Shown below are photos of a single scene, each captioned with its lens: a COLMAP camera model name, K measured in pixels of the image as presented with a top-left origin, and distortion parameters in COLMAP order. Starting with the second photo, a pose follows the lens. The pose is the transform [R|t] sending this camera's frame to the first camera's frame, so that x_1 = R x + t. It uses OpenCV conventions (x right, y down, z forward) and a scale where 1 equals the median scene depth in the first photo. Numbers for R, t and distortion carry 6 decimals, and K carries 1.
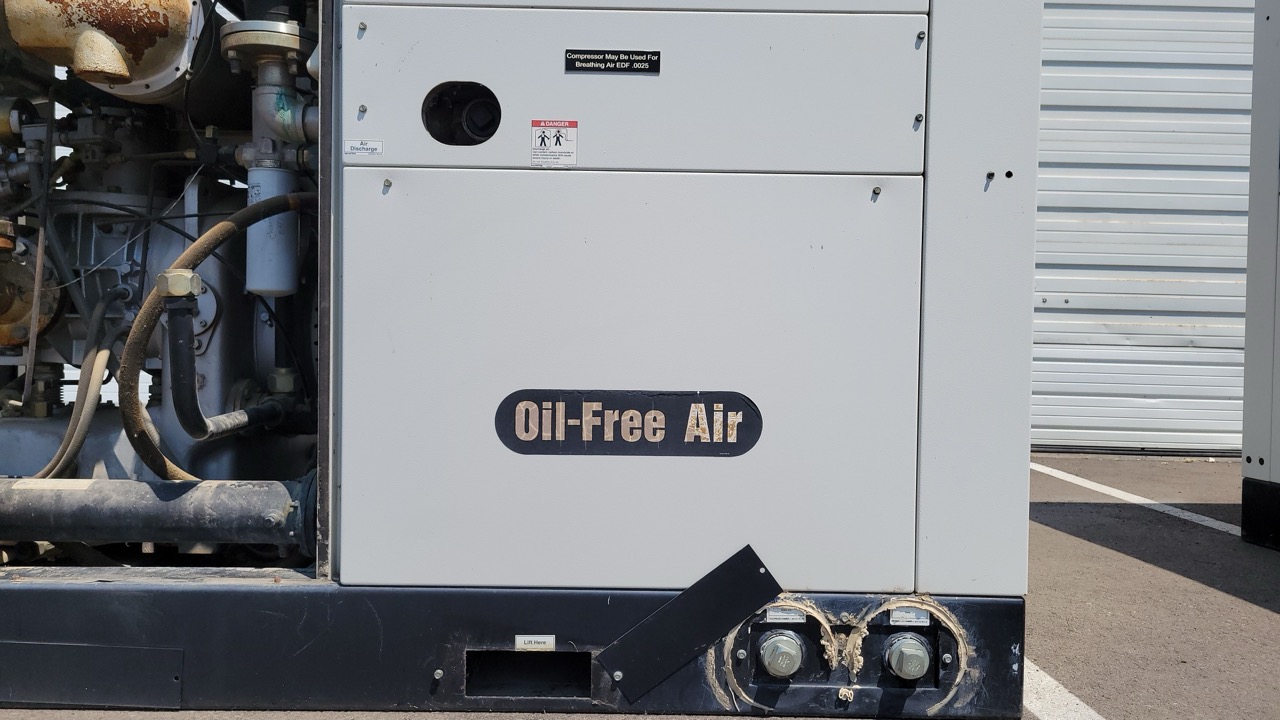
lens RADIAL K [[961.5, 0, 640.0], [0, 961.5, 360.0], [0, 0, 1]] dist [0.019383, -0.001923]
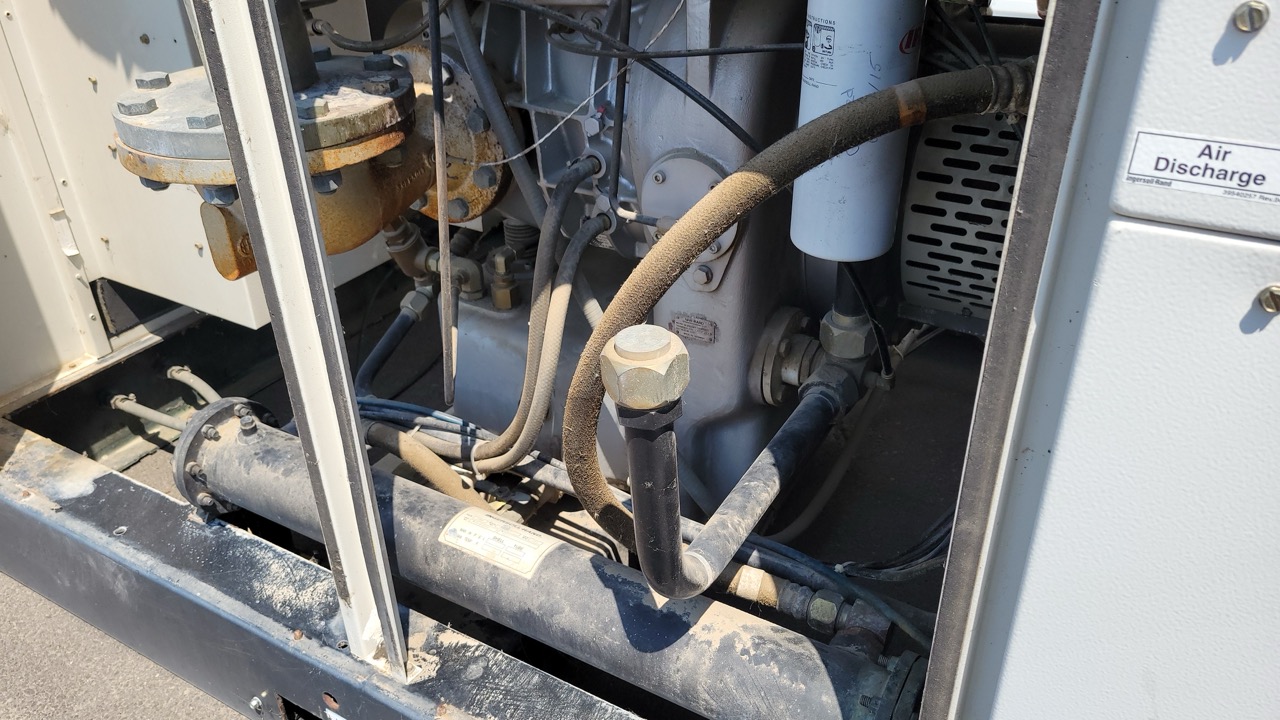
lens RADIAL K [[950.9, 0, 663.1], [0, 950.9, 368.4], [0, 0, 1]] dist [0.010683, -0.001895]
pose [[0.868849, 0.232244, -0.437224, -0.286042], [0.012087, 0.872928, 0.487700, -0.298873], [0.494930, -0.429022, 0.755635, 0.691422]]
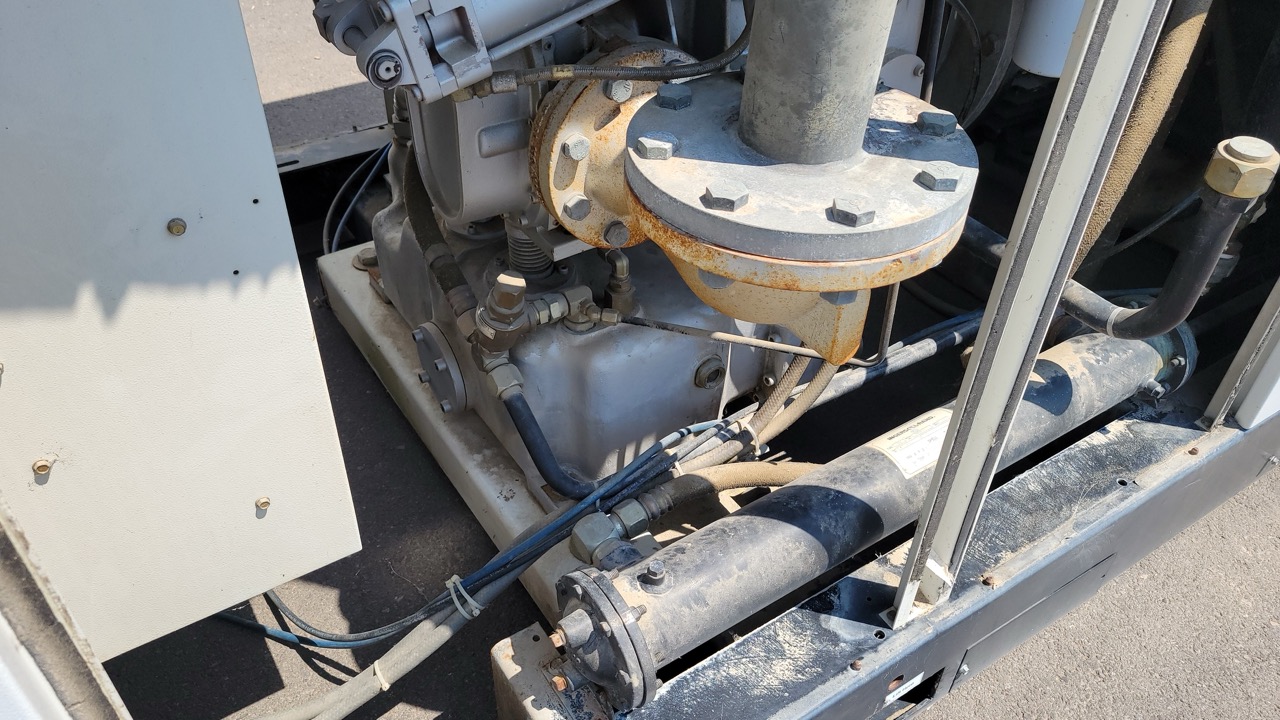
lens RADIAL K [[961.5, 0, 640.0], [0, 961.5, 360.0], [0, 0, 1]] dist [0.019383, -0.001923]
pose [[0.837168, -0.353661, 0.417221, -1.136123], [0.009164, 0.771782, 0.635821, -0.393809], [-0.546869, -0.528466, 0.649352, 0.760153]]
